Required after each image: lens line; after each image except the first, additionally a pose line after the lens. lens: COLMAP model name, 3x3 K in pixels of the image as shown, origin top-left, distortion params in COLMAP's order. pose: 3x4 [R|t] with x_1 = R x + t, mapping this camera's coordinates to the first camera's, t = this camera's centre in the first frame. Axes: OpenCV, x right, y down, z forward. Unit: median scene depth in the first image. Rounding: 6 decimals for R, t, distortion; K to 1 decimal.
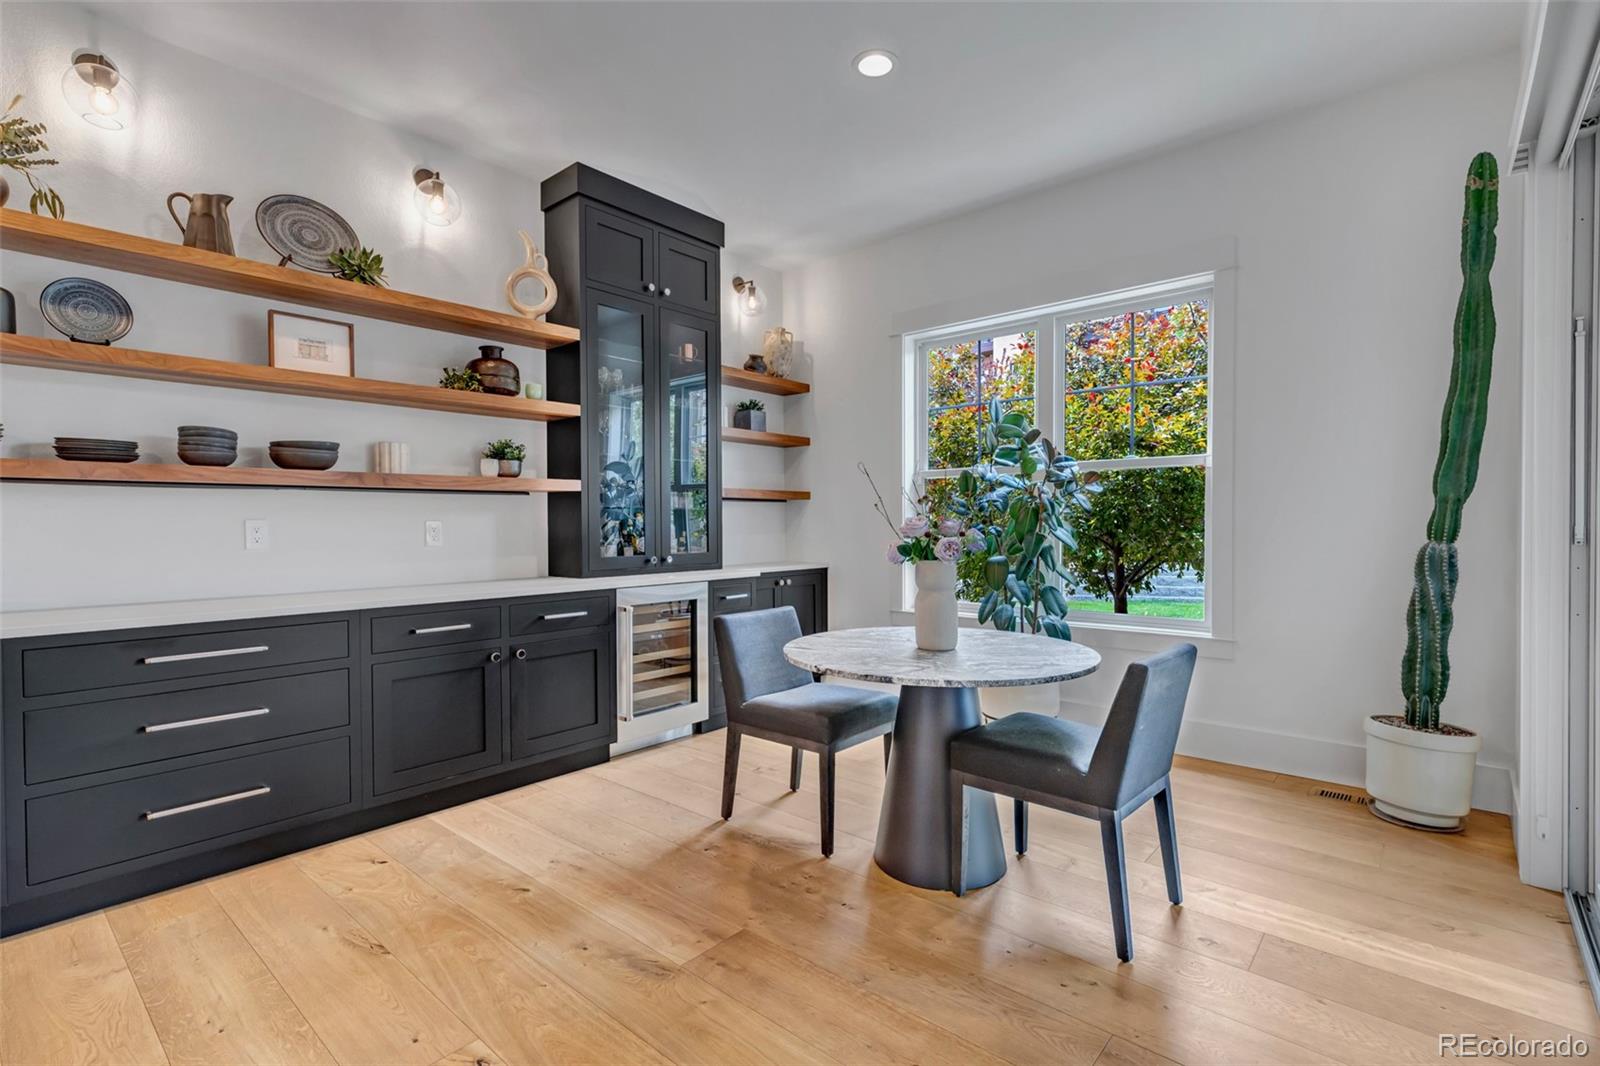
lens RADIAL K [[741.7, 0, 802.9], [0, 741.7, 534.4], [0, 0, 1]] dist [0.001953, 0.000714]
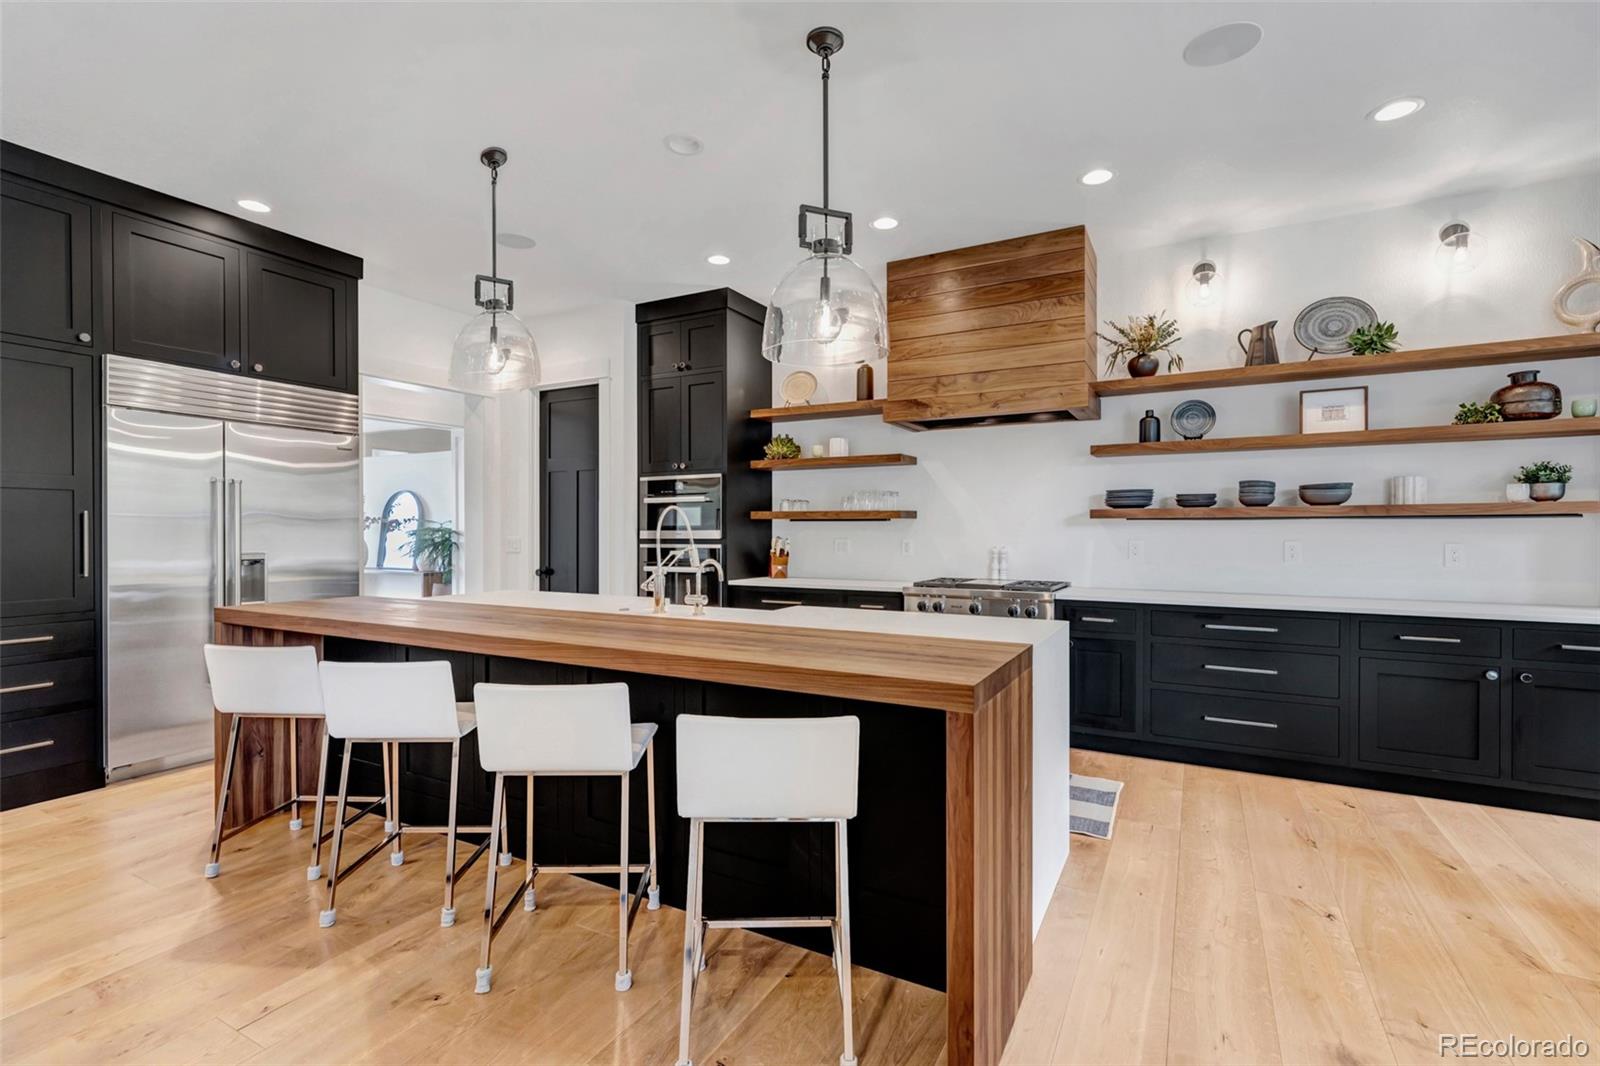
lens RADIAL K [[727.0, 0, 797.9], [0, 727.0, 535.0], [0, 0, 1]] dist [0.003193, 0.000432]
pose [[0.206739, 0.011286, -0.978331, 0.397619], [-0.017675, 0.999813, 0.007799, -0.024935], [0.978236, 0.015680, 0.206900, -0.187777]]
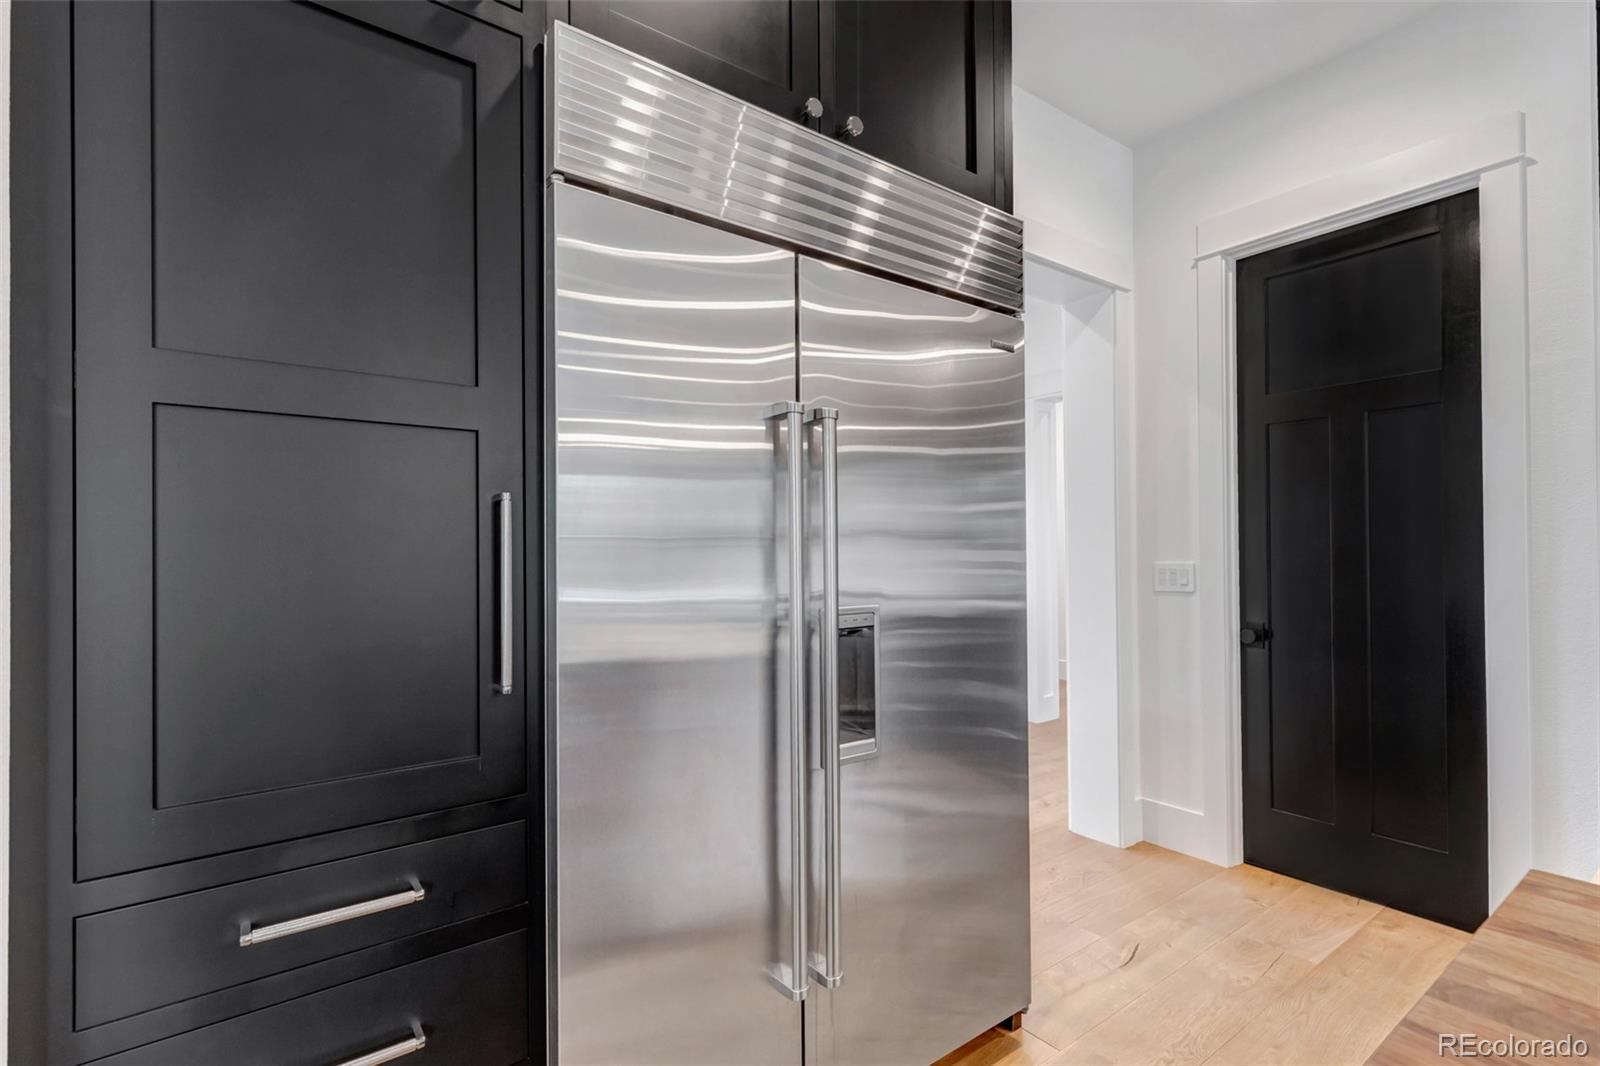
lens RADIAL K [[729.9, 0, 802.3], [0, 729.9, 536.2], [0, 0, 1]] dist [0.001989, 0.000558]
pose [[-0.228613, -0.011520, -0.973449, -0.589954], [-0.007734, 0.999920, -0.010017, -0.008783], [0.973487, 0.005238, -0.228684, -0.789823]]
